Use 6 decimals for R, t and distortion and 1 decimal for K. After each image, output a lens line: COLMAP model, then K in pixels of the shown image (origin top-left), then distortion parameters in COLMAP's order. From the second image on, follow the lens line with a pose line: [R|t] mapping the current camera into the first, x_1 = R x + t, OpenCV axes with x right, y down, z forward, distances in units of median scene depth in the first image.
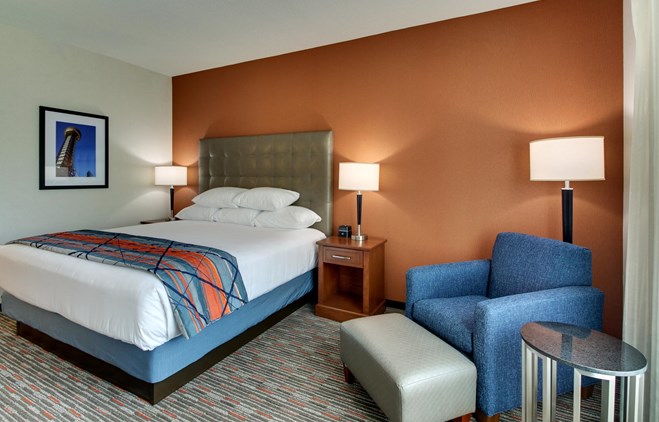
lens RADIAL K [[321.4, 0, 321.7], [0, 321.4, 187.4], [0, 0, 1]] dist [0.002183, -0.000409]
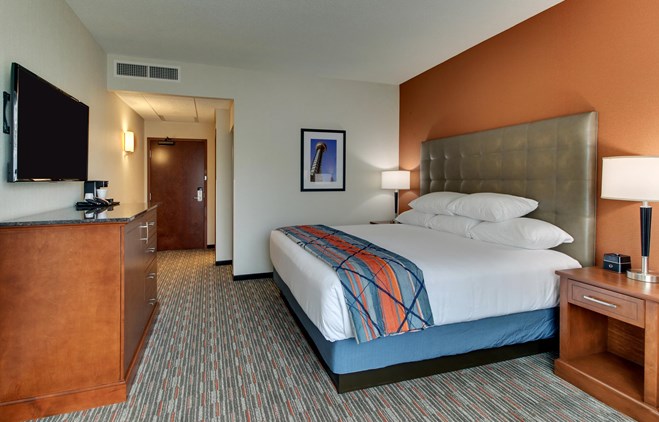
lens RADIAL K [[321.4, 0, 321.7], [0, 321.4, 187.4], [0, 0, 1]] dist [0.002183, -0.000409]
pose [[0.698588, 0.006178, -0.715498, 0.126477], [-0.014750, 0.999875, -0.005768, -0.003383], [0.715372, 0.014583, 0.698591, 0.125277]]
